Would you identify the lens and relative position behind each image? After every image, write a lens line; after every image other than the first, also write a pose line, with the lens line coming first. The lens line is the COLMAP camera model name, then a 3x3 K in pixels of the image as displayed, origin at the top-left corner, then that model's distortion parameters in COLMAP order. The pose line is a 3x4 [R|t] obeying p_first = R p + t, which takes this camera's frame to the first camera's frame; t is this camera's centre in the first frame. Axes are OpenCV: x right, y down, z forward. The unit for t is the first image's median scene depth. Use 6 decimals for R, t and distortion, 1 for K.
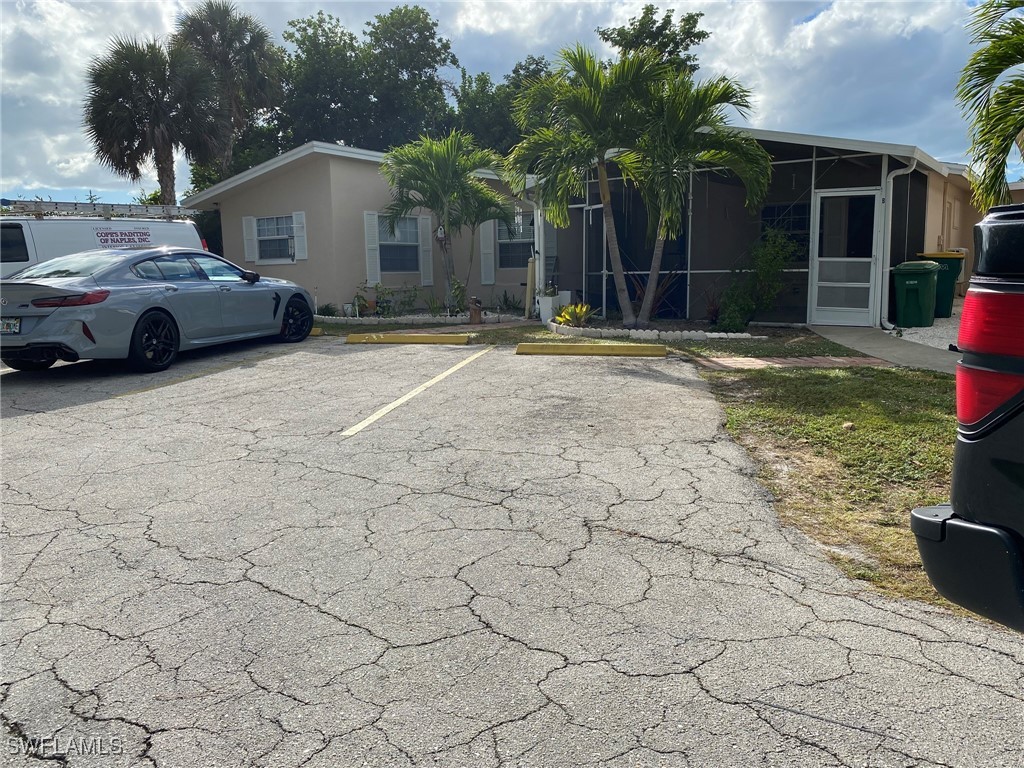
lens RADIAL K [[772.9, 0, 515.0], [0, 772.9, 378.7], [0, 0, 1]] dist [0.140379, -0.309053]
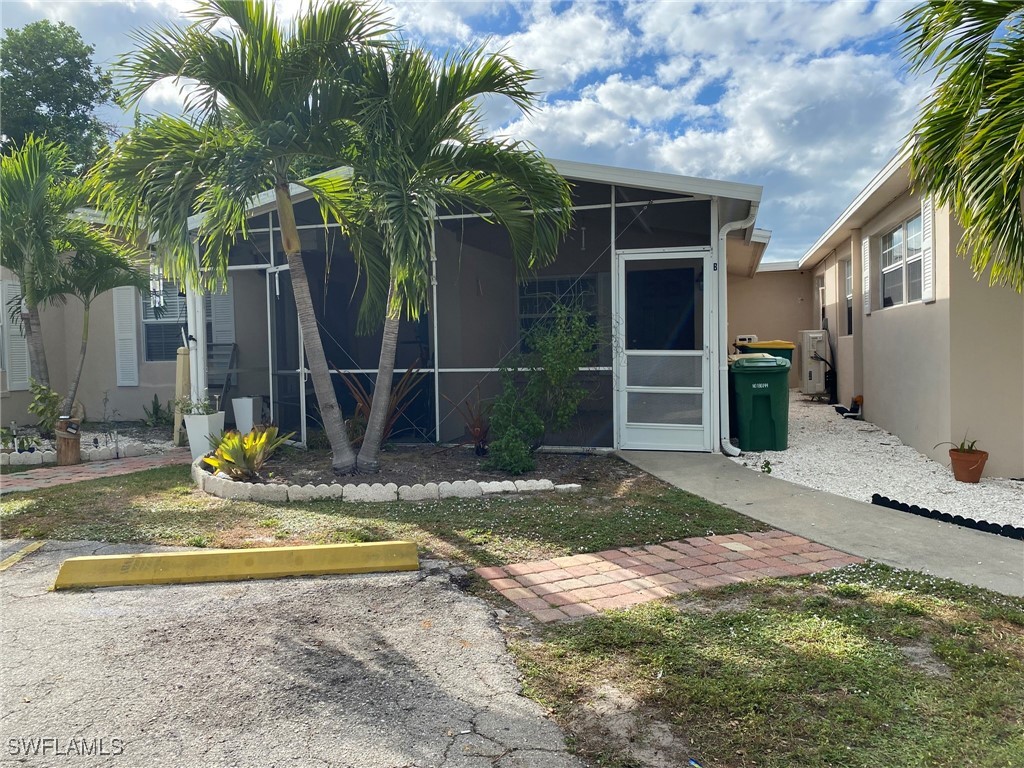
lens RADIAL K [[772.9, 0, 515.0], [0, 772.9, 378.7], [0, 0, 1]] dist [0.140379, -0.309053]
pose [[0.940572, -0.018023, 0.339116, 0.073183], [0.053629, 0.993943, -0.095920, -0.072032], [-0.335333, 0.108406, 0.935842, 0.418308]]
